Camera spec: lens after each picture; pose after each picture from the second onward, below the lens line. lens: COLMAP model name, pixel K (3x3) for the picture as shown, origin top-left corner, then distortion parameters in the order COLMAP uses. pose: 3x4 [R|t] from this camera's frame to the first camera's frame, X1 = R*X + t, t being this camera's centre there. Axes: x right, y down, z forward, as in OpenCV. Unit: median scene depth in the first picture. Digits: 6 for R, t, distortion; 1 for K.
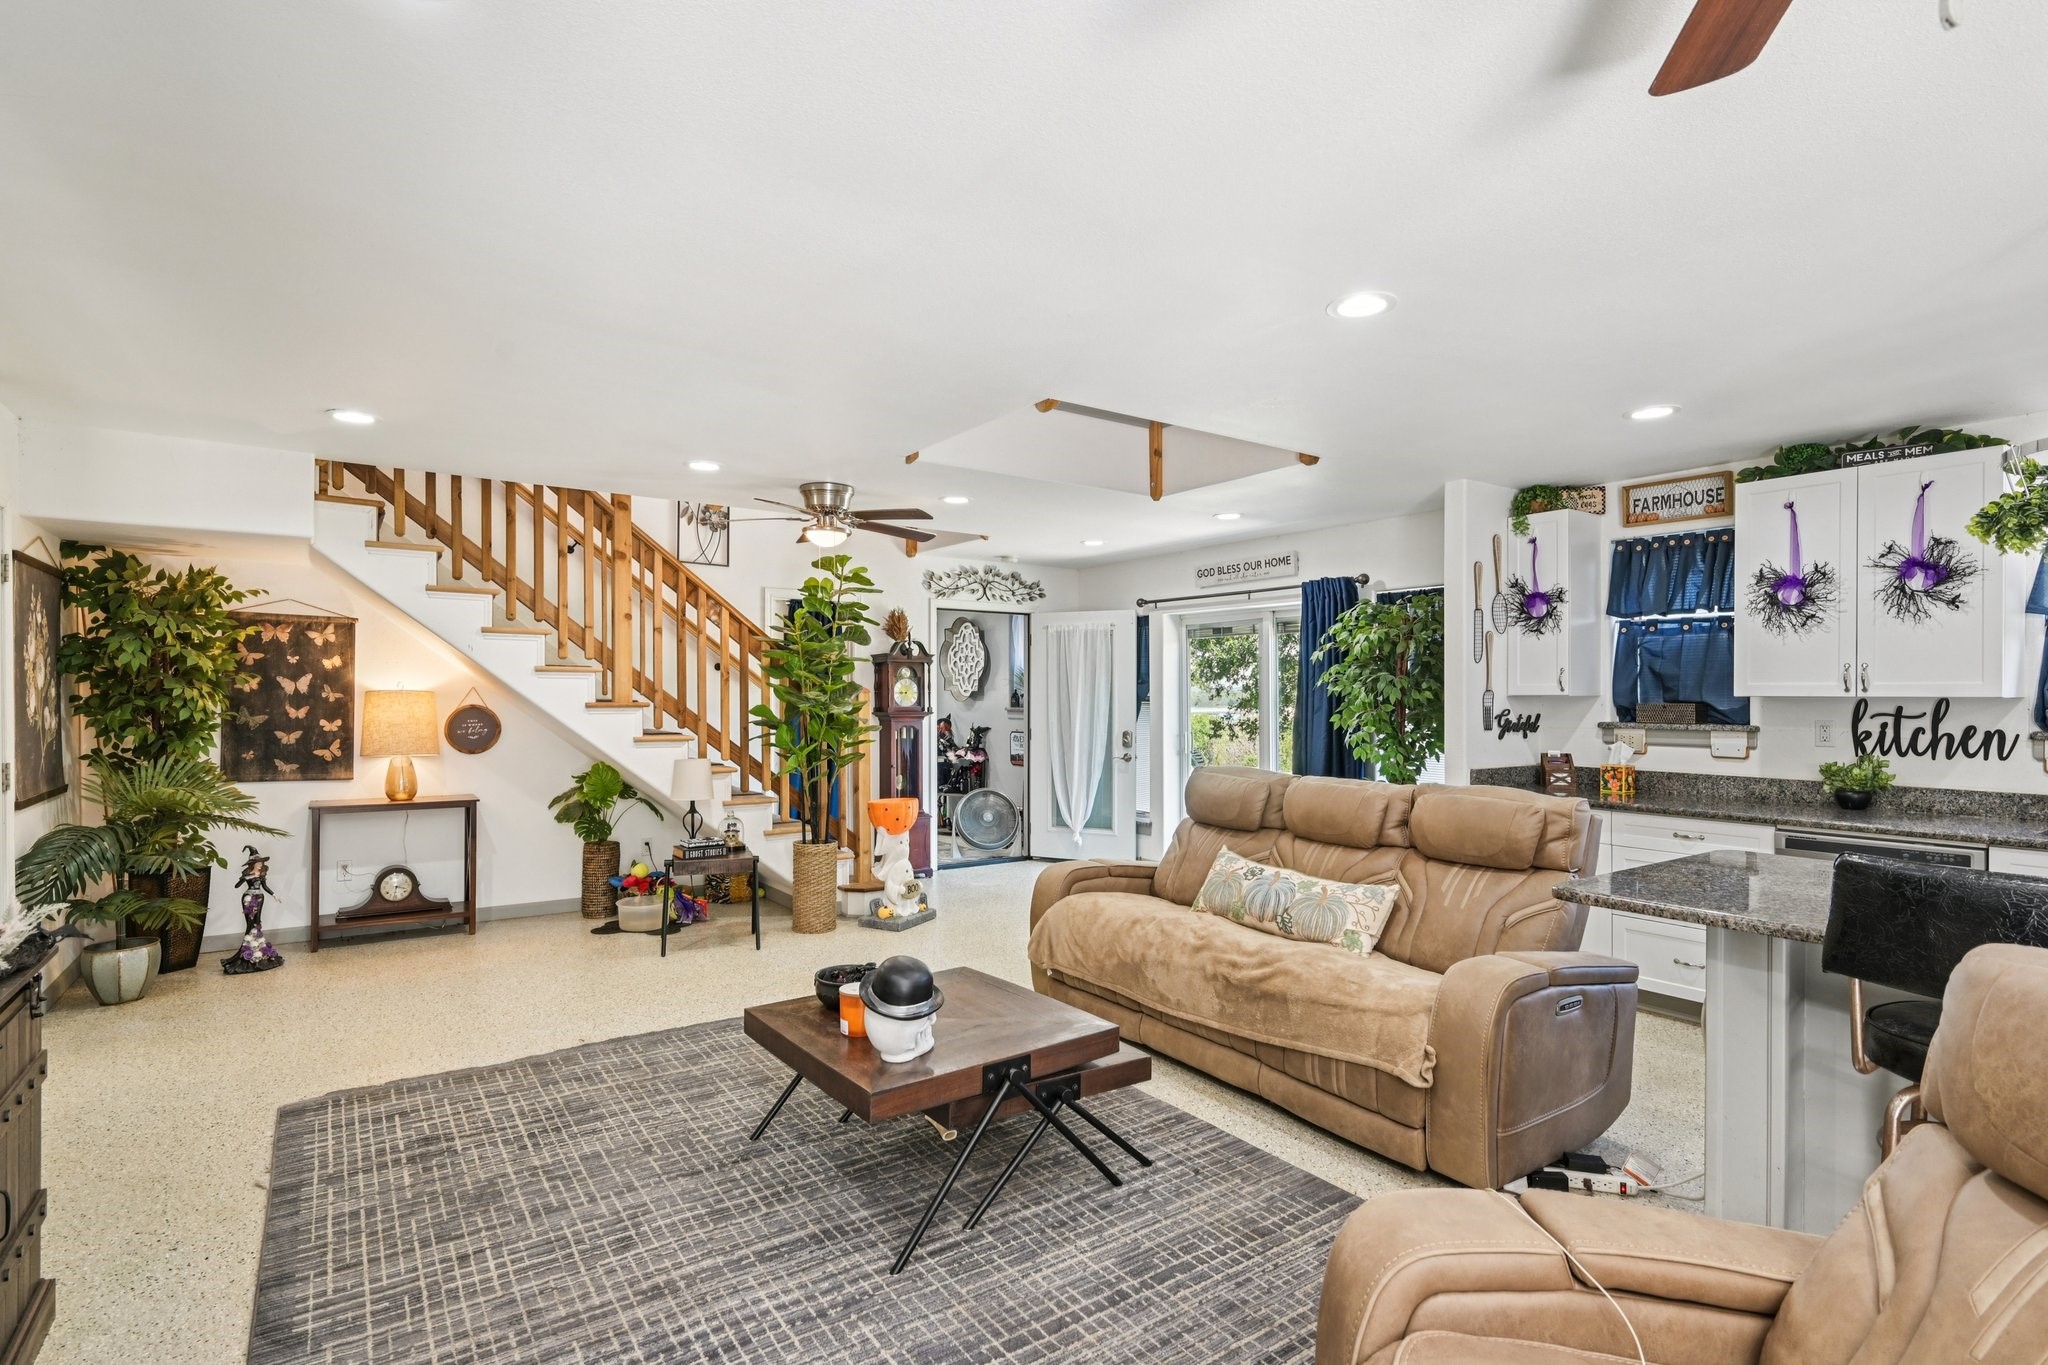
lens RADIAL K [[1038.6, 0, 1027.7], [0, 1038.6, 691.7], [0, 0, 1]] dist [-0.004746, 0.004516]
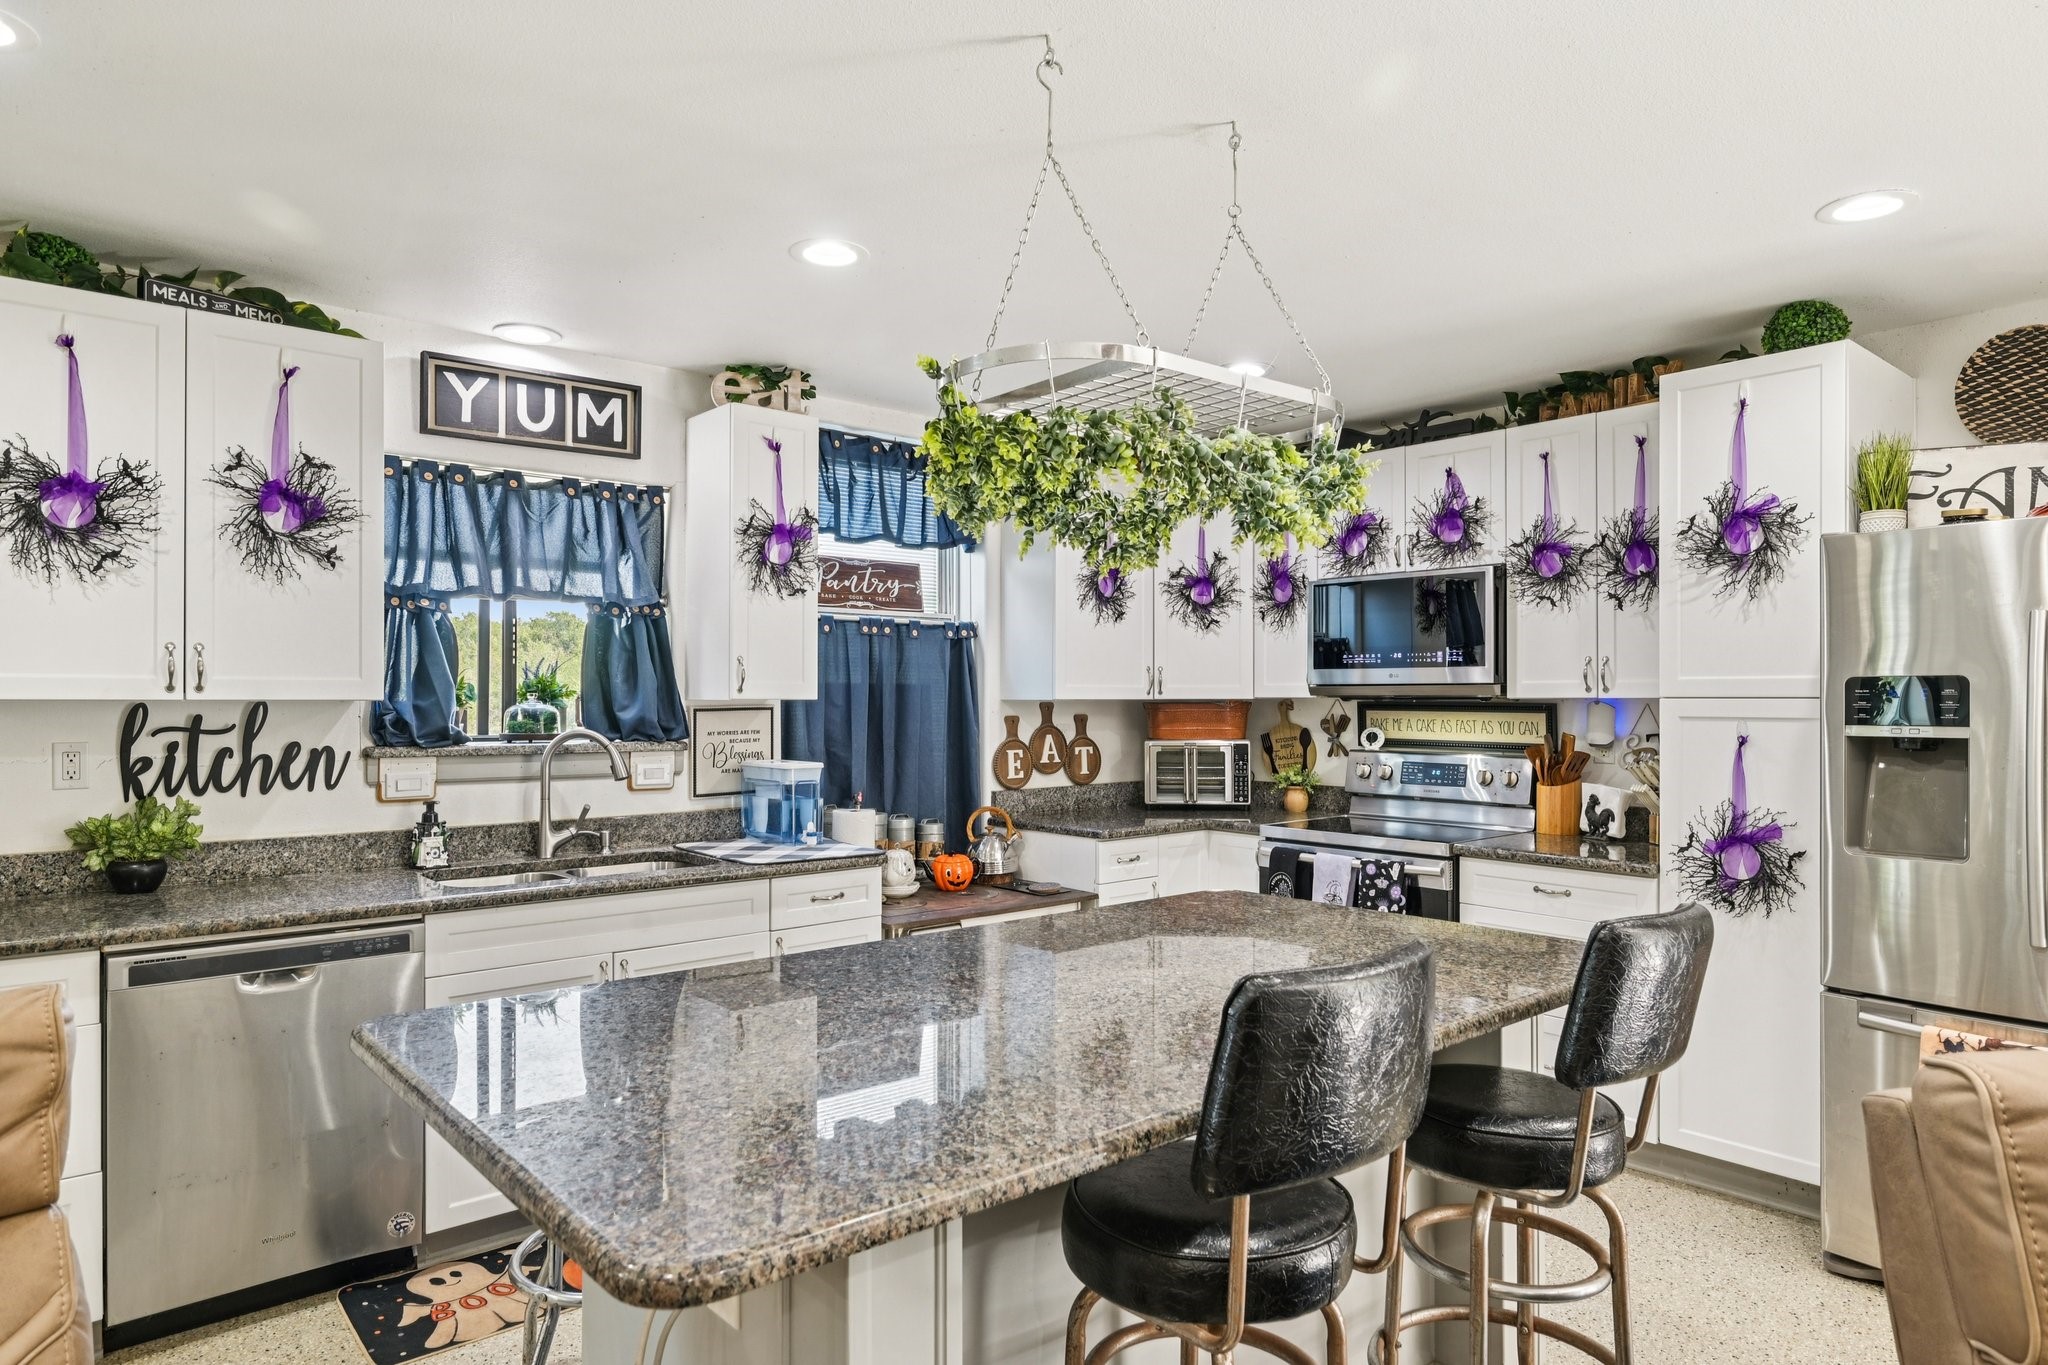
lens RADIAL K [[1218.4, 0, 1016.5], [0, 1218.4, 687.5], [0, 0, 1]] dist [-0.001103, -0.000646]
pose [[-0.108229, 0.006743, 0.994103, 0.063552], [-0.001559, 0.999975, -0.006953, 0.001913], [-0.994125, -0.002303, -0.108216, 0.604760]]
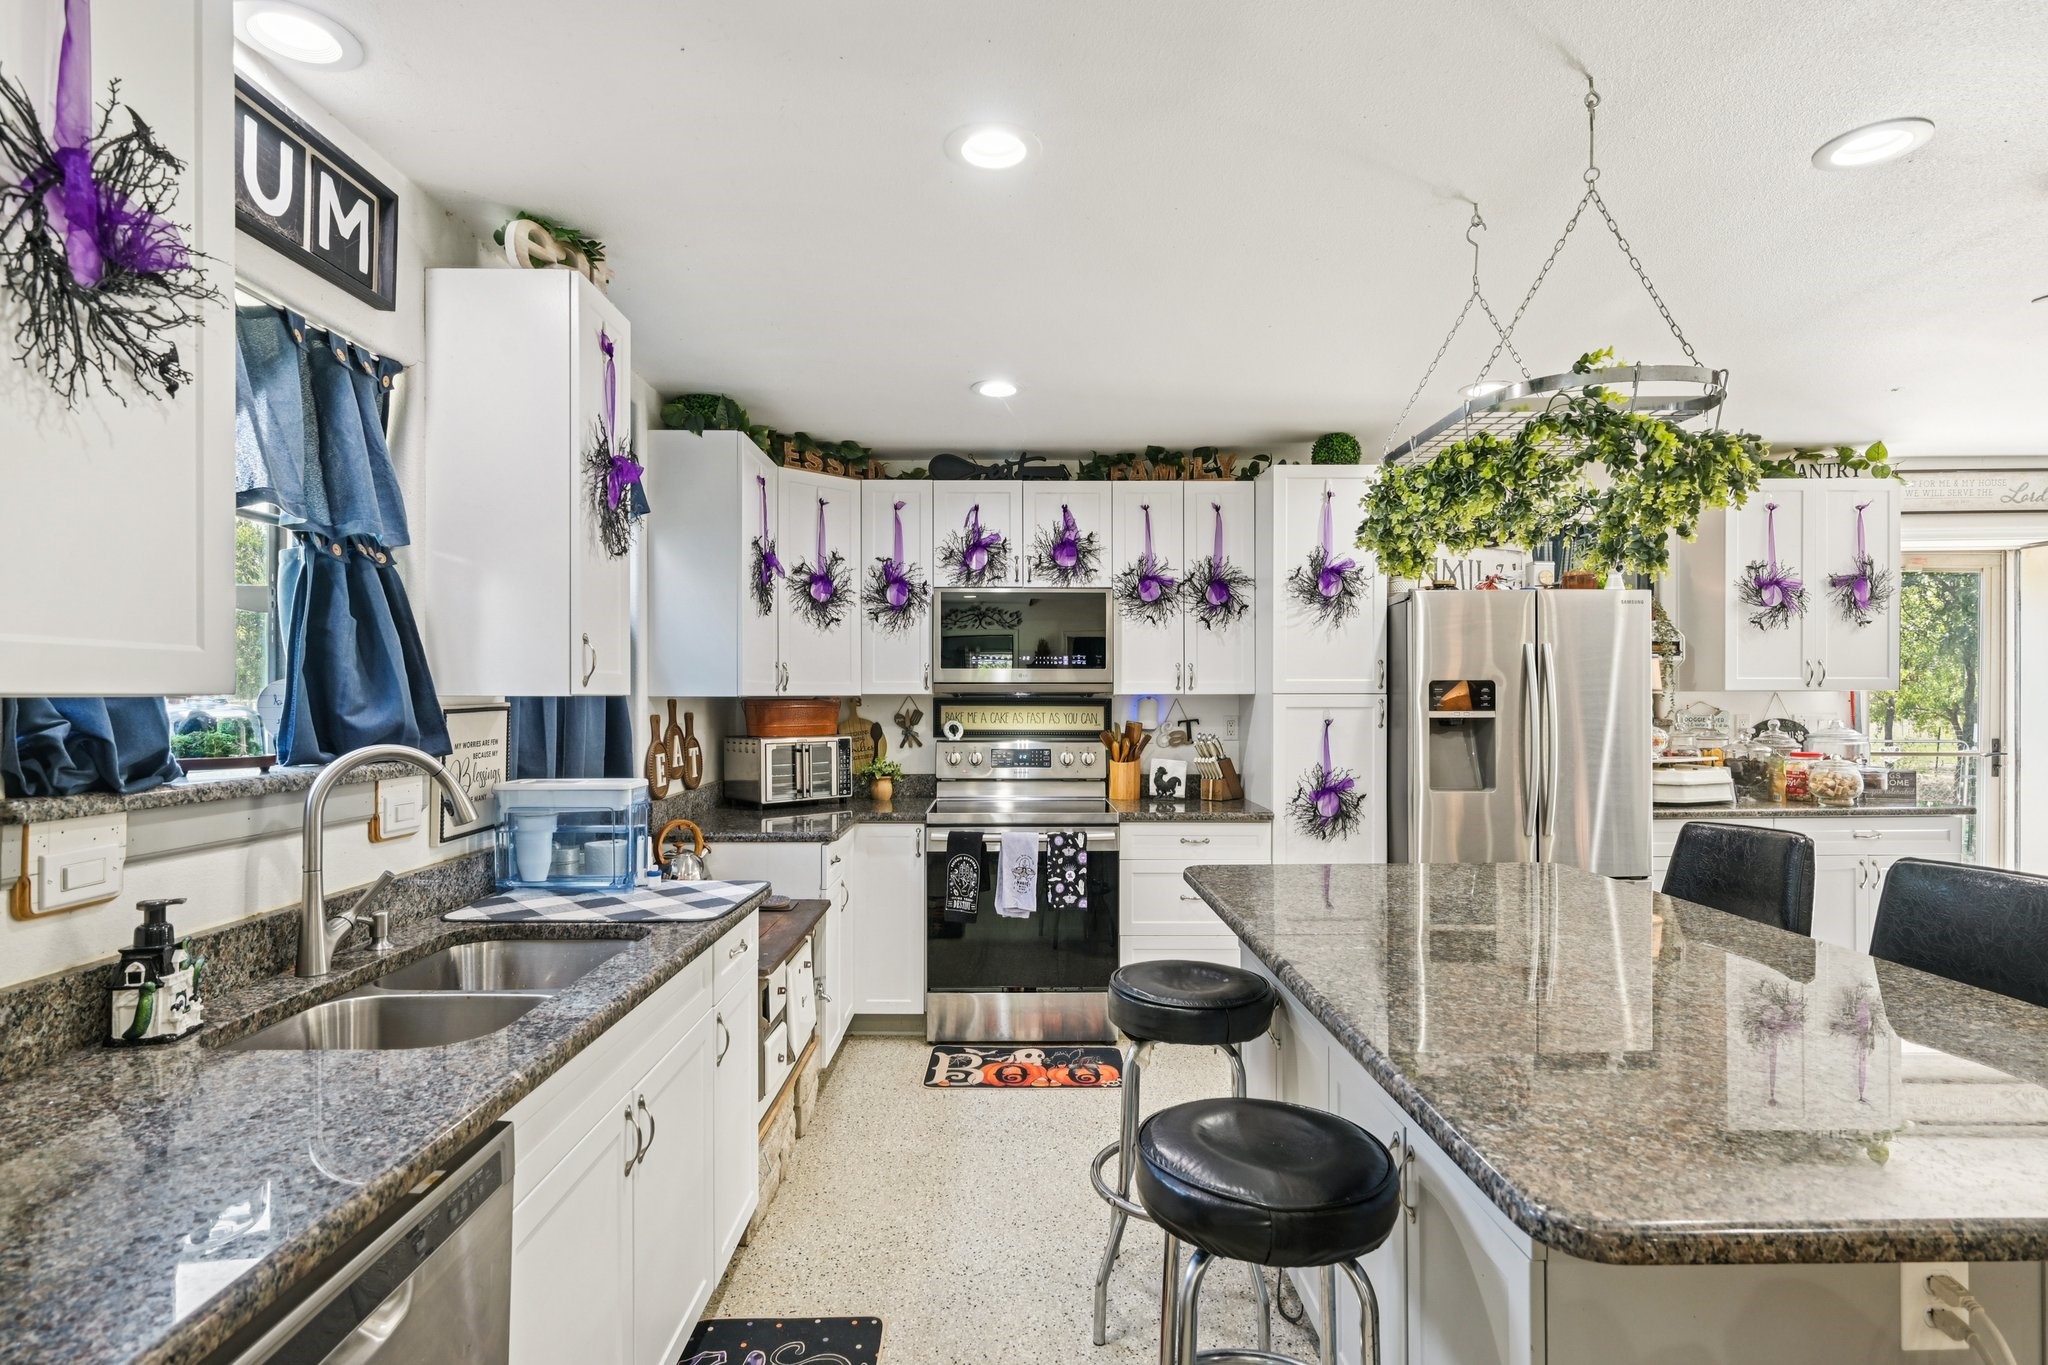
lens RADIAL K [[1038.6, 0, 1024.6], [0, 1038.6, 690.5], [0, 0, 1]] dist [-0.004746, 0.004516]
pose [[-0.839164, 0.002501, 0.543873, 0.497502], [-0.000942, 0.999981, -0.006050, 0.005595], [-0.543878, -0.005589, -0.839146, 1.043205]]
